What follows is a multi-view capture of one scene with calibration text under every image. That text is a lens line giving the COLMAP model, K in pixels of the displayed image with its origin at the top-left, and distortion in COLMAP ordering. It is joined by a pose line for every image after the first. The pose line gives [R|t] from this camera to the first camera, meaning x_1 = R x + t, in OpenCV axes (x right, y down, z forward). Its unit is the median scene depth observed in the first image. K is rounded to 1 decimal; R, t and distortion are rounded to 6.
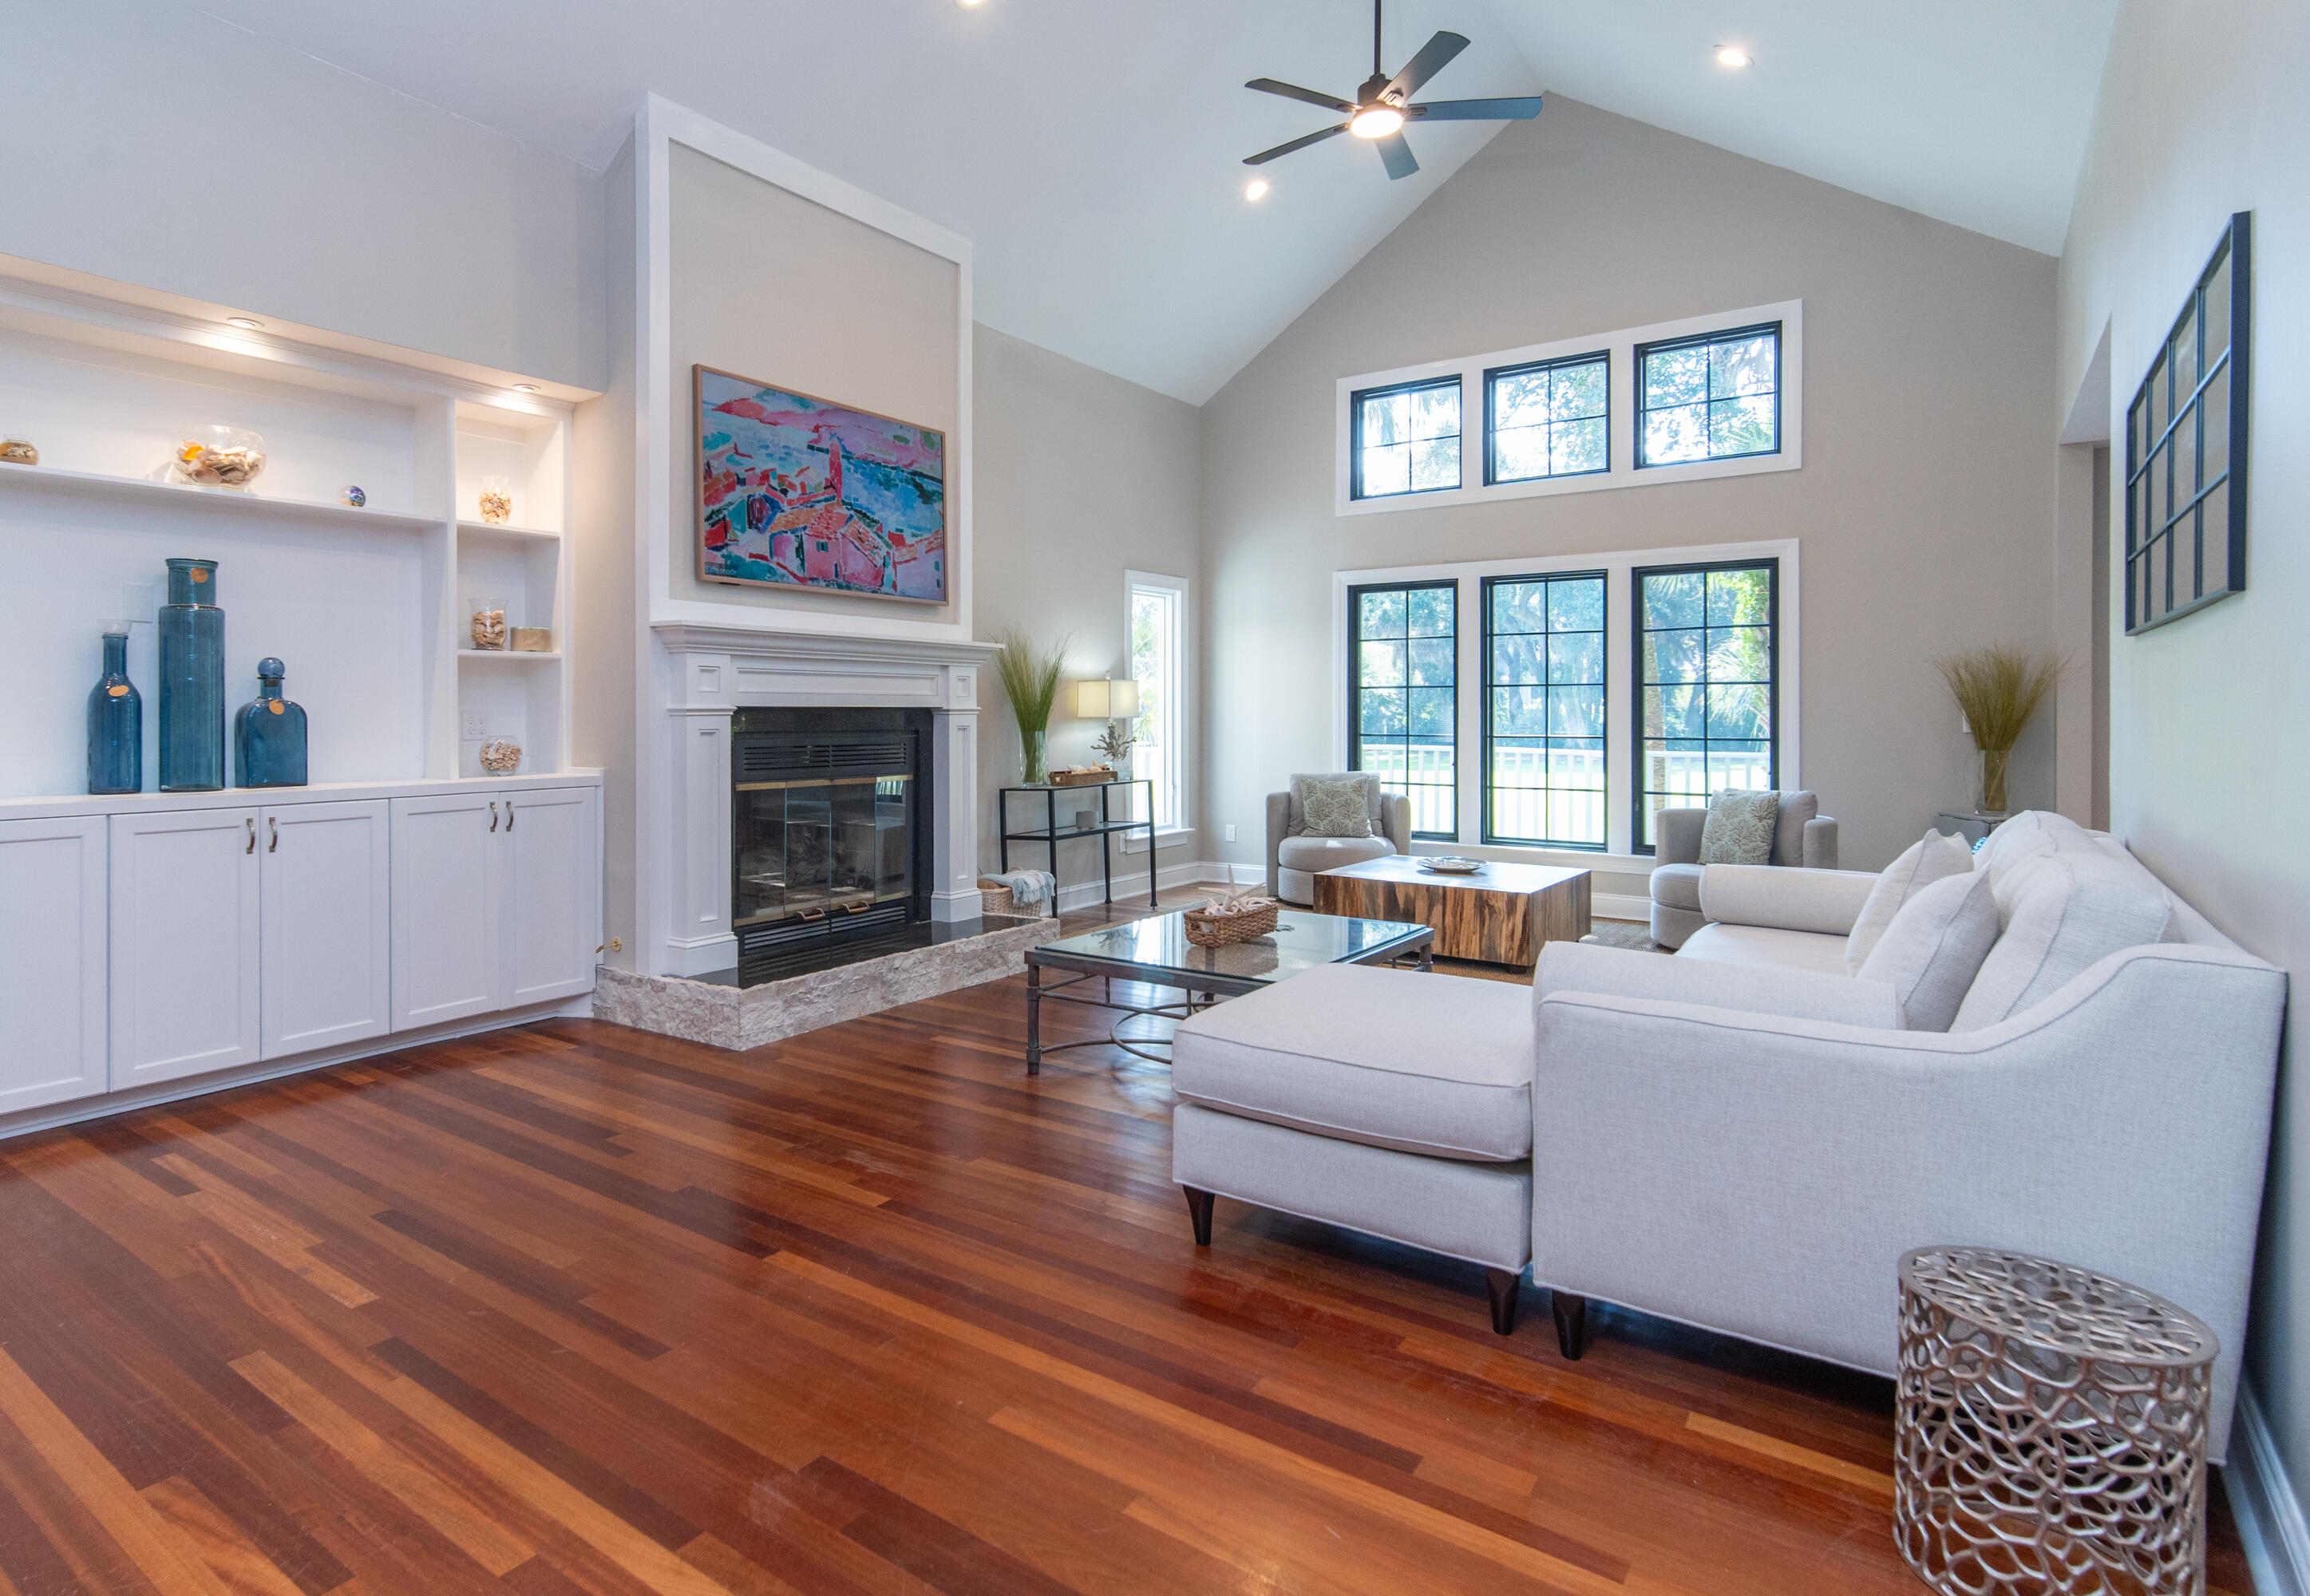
lens RADIAL K [[1228.0, 0, 999.4], [0, 1228.0, 715.8], [0, 0, 1]] dist [0.007281, 0.000173]
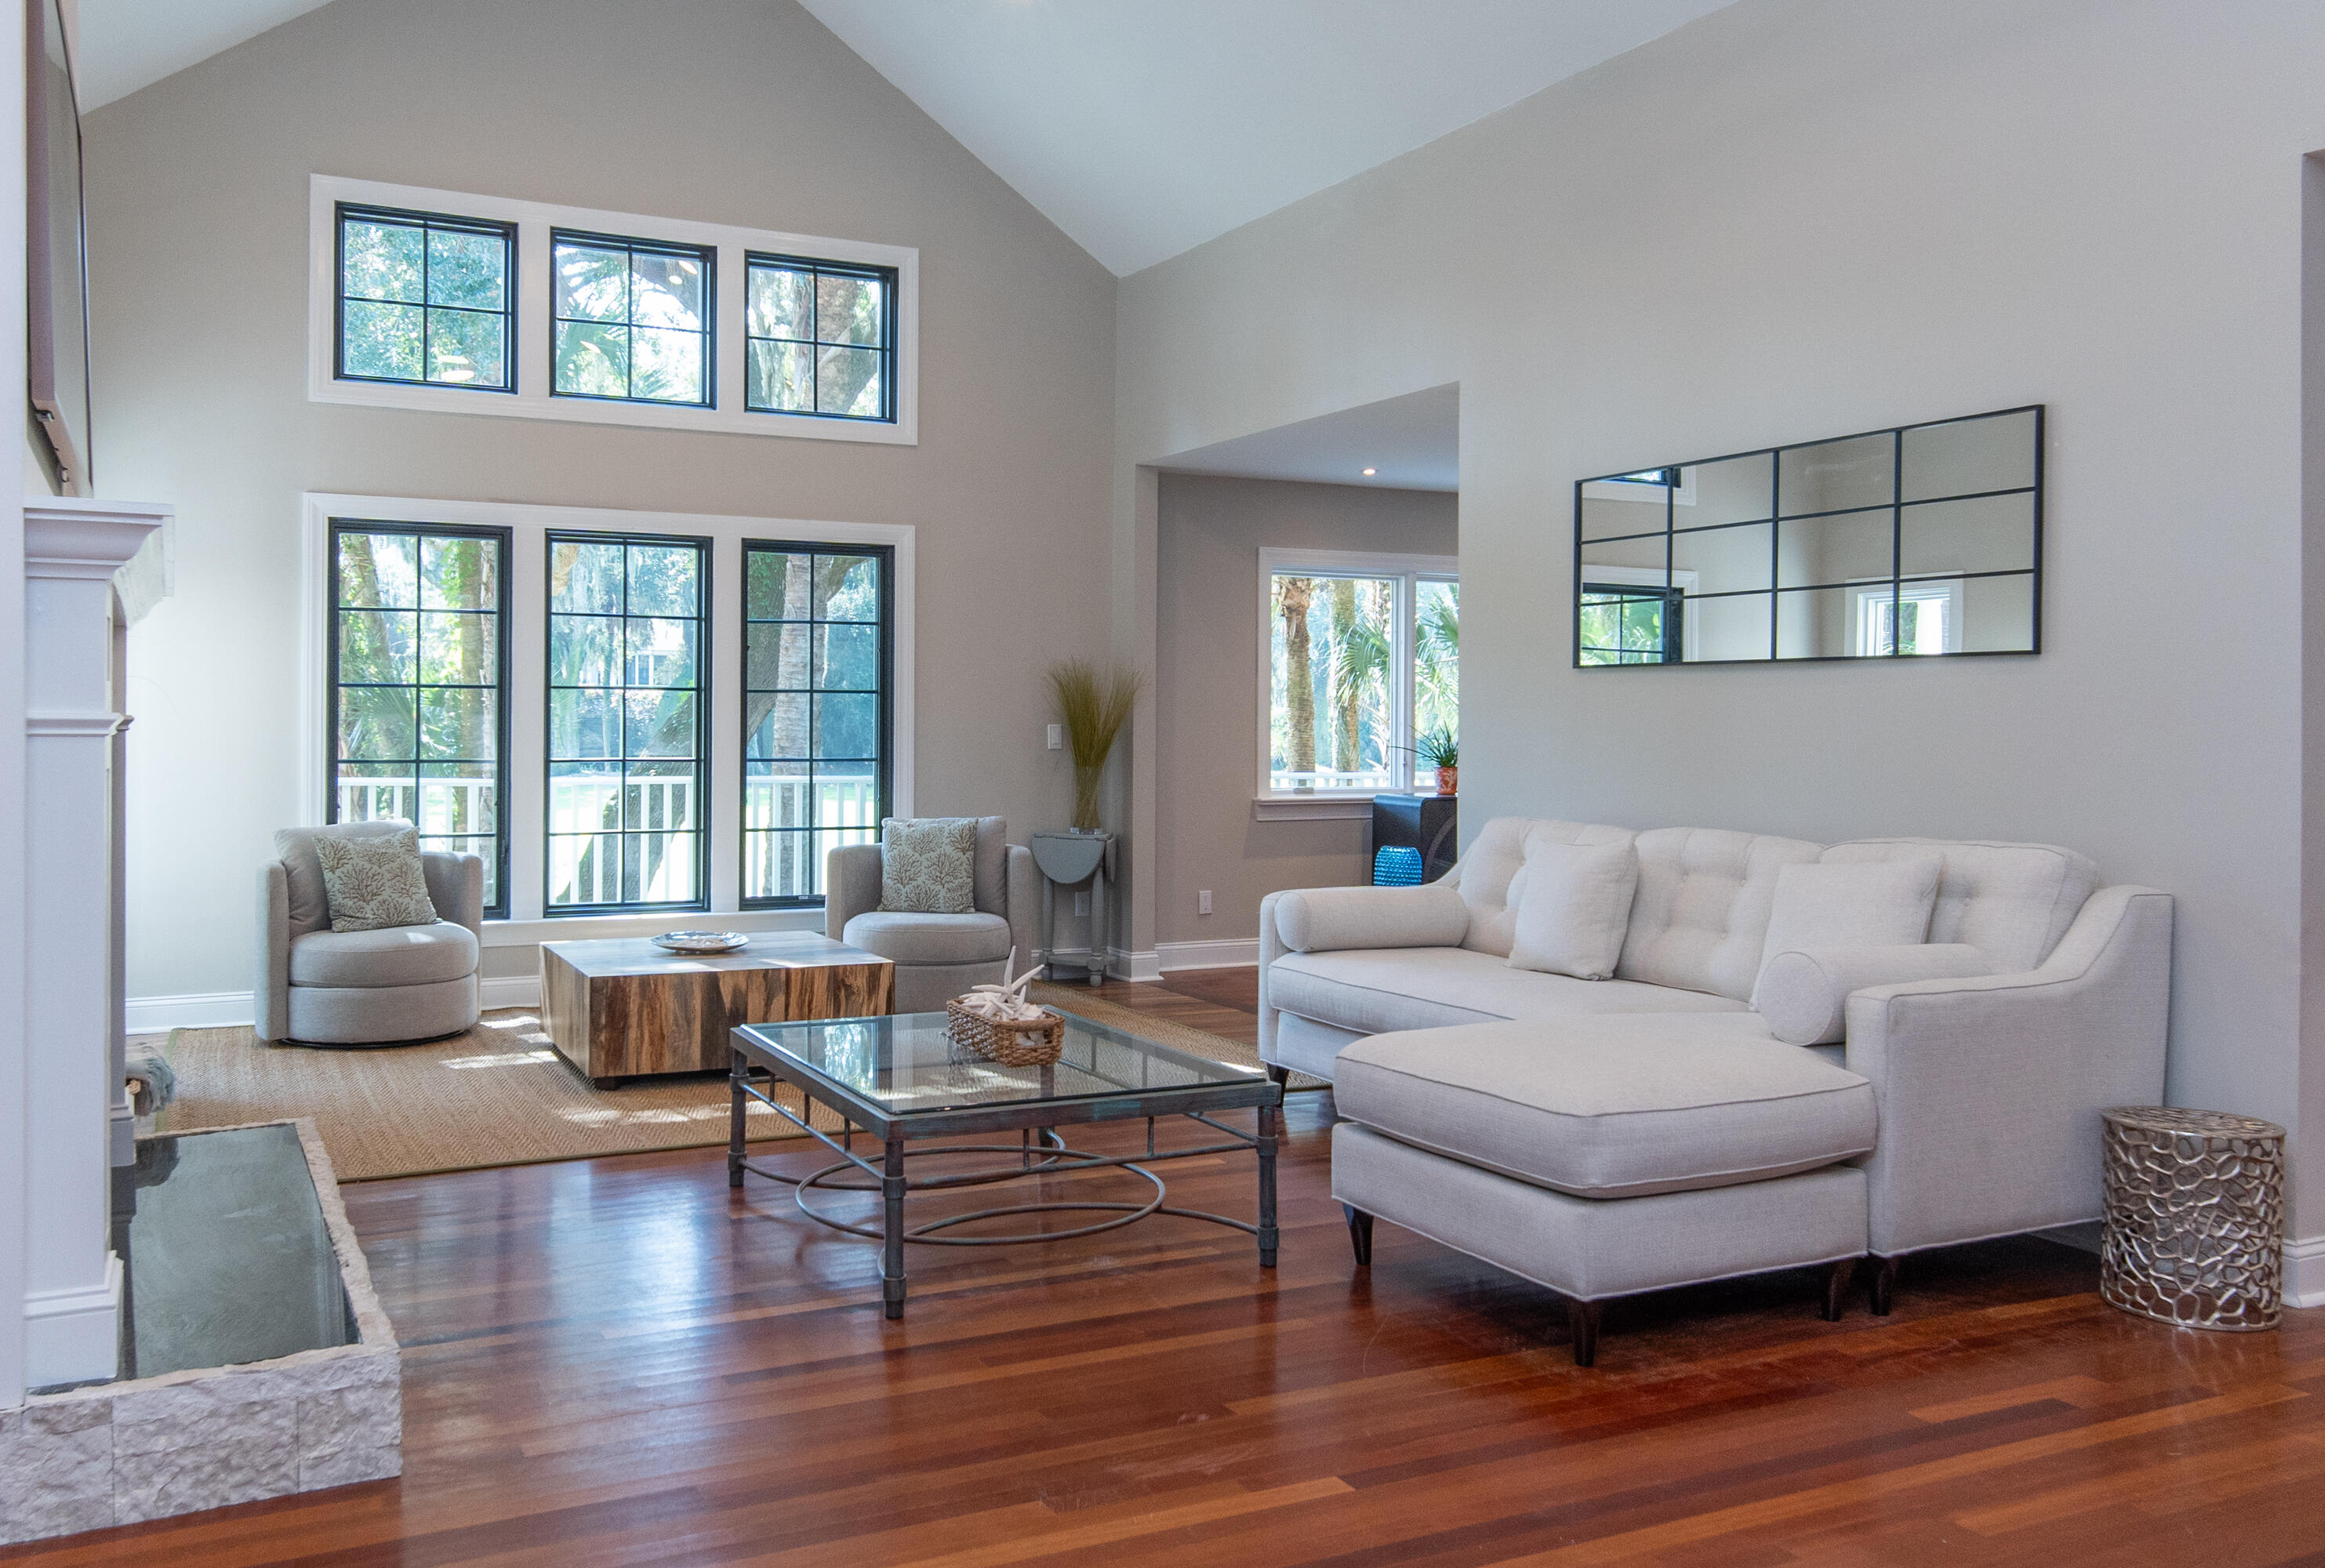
lens RADIAL K [[1885.3, 0, 1059.1], [0, 1885.3, 731.6], [0, 0, 1]] dist [0.007337, -0.002878]
pose [[0.447544, -0.000693, 0.894262, -0.624027], [-0.002313, 0.999995, 0.001933, -0.003378], [-0.894259, -0.002934, 0.447540, 0.404382]]
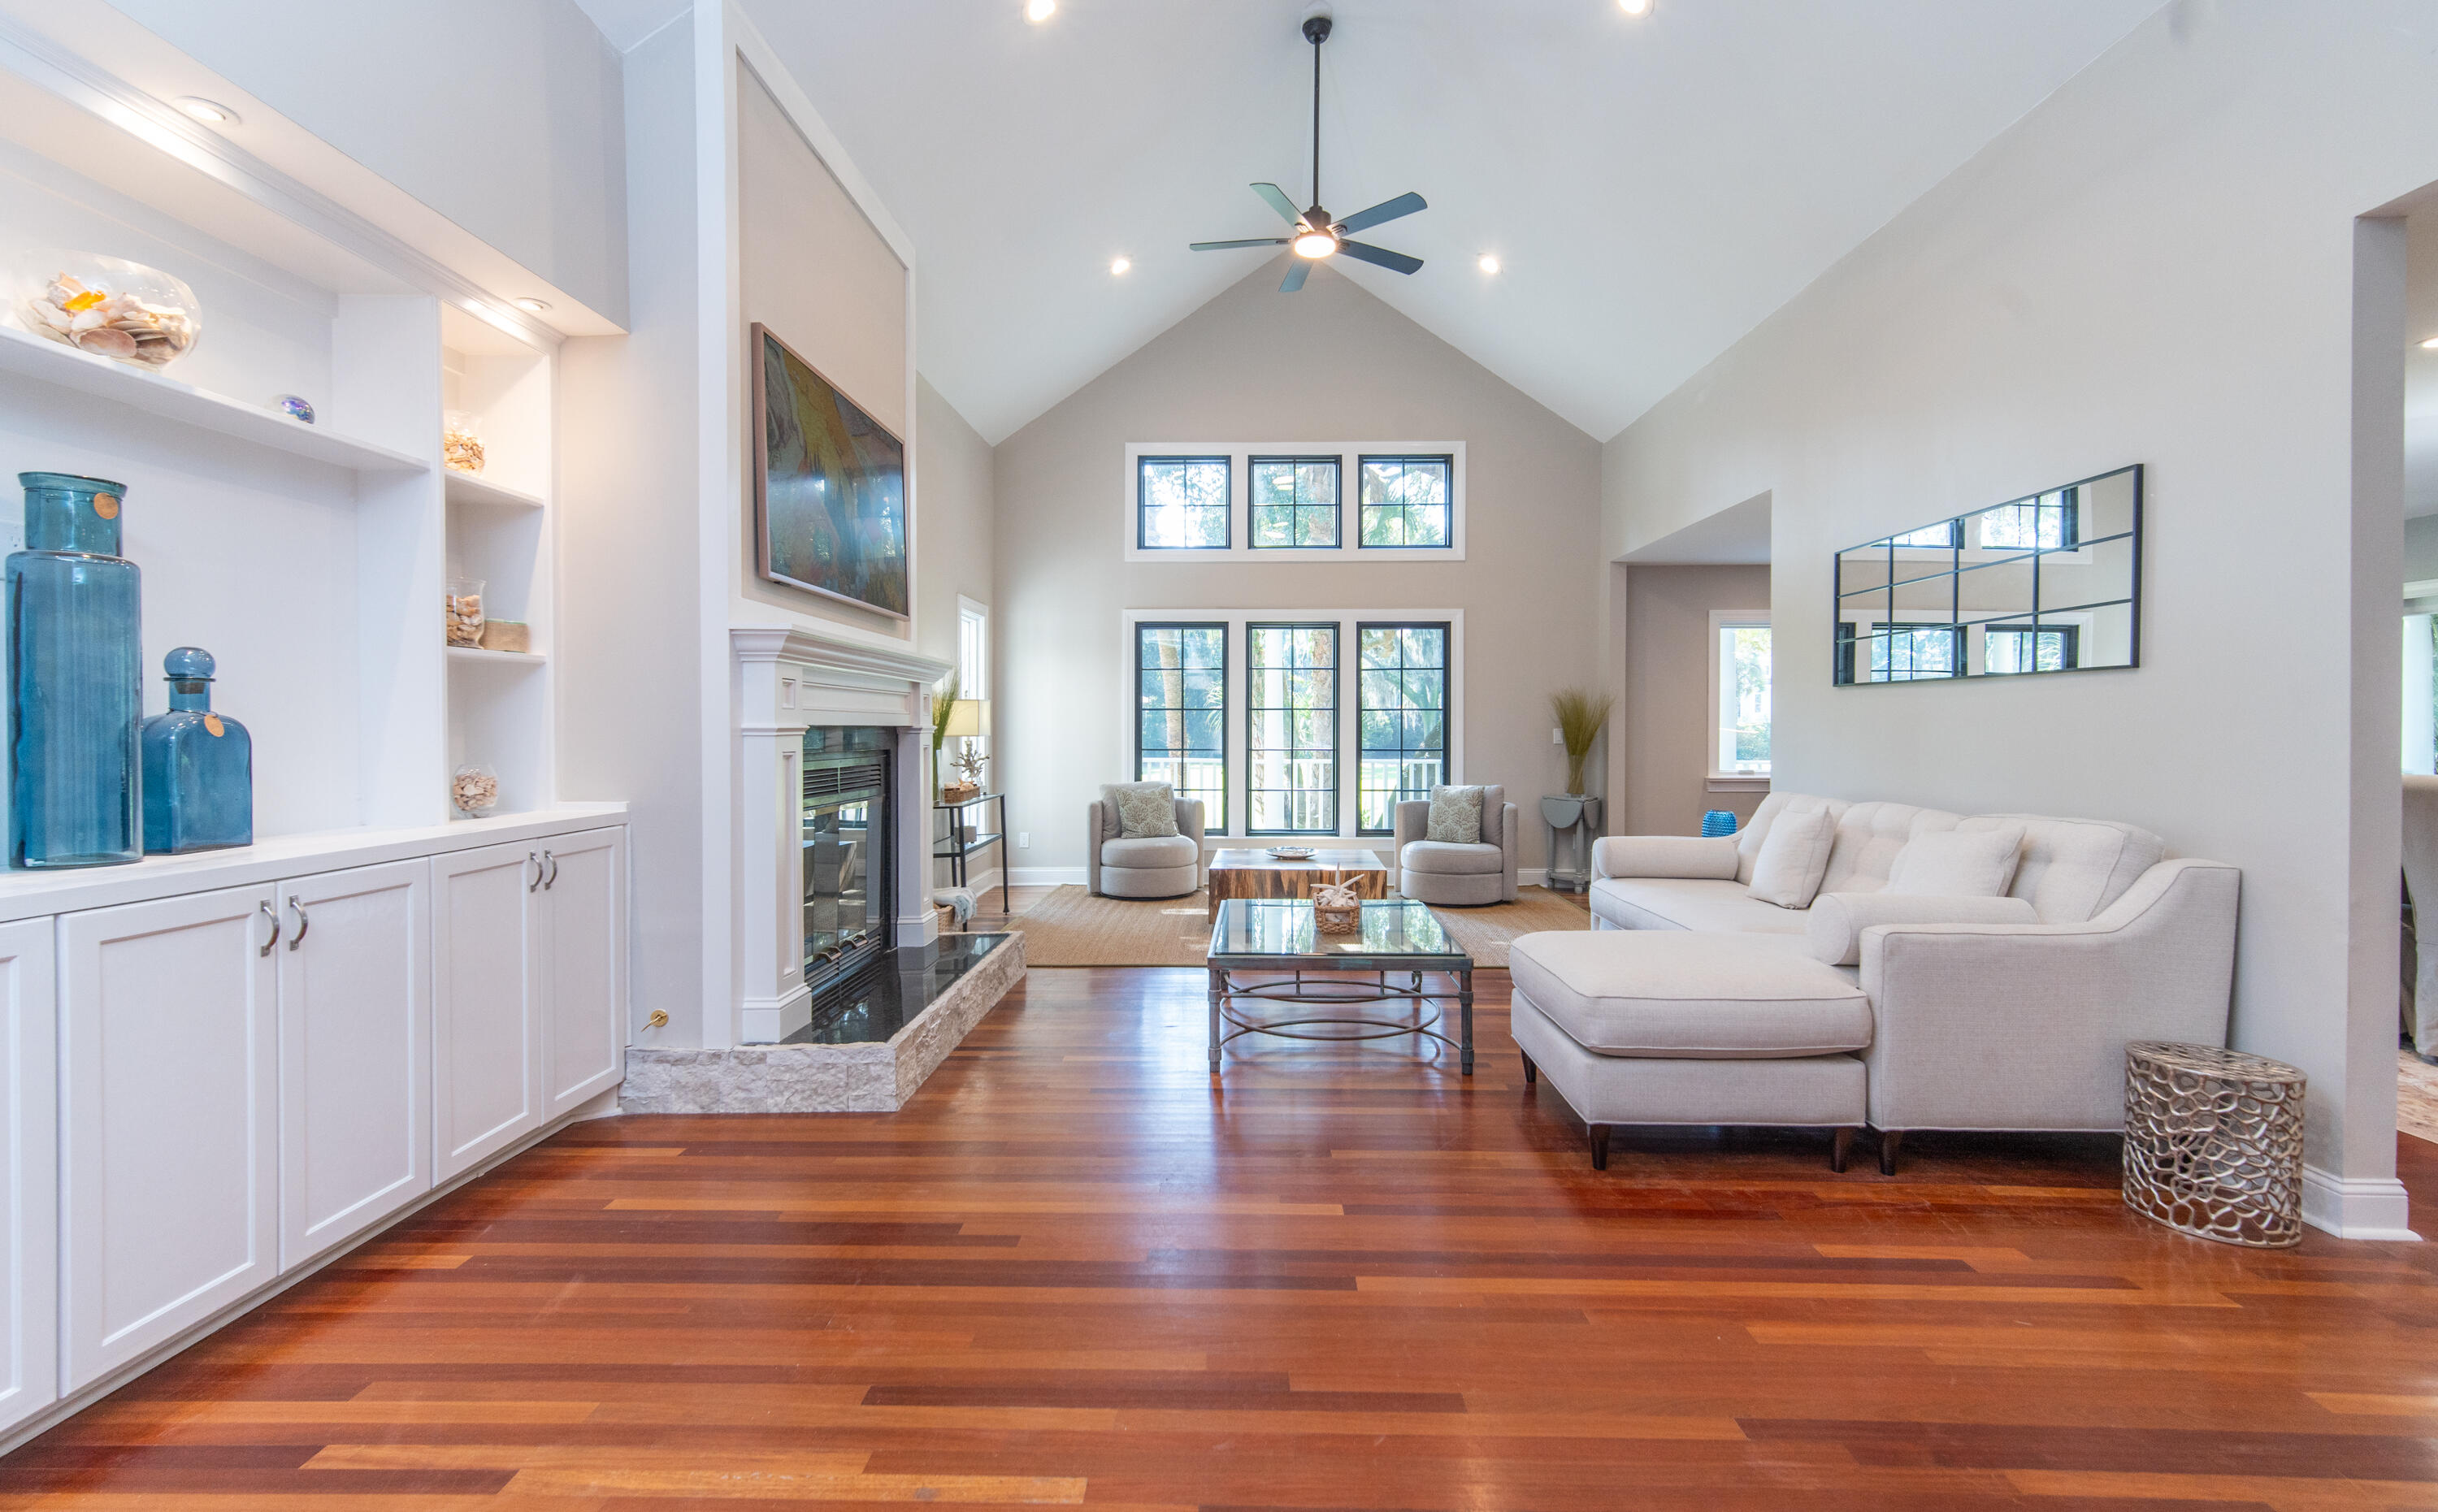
lens RADIAL K [[1085.1, 0, 1218.9], [0, 1085.1, 740.5], [0, 0, 1]] dist [0.006524, -0.000046]
pose [[0.804509, -0.005571, 0.593914, -0.421292], [0.000747, 0.999965, 0.008368, -0.002766], [-0.593940, -0.006288, 0.804485, 0.194967]]
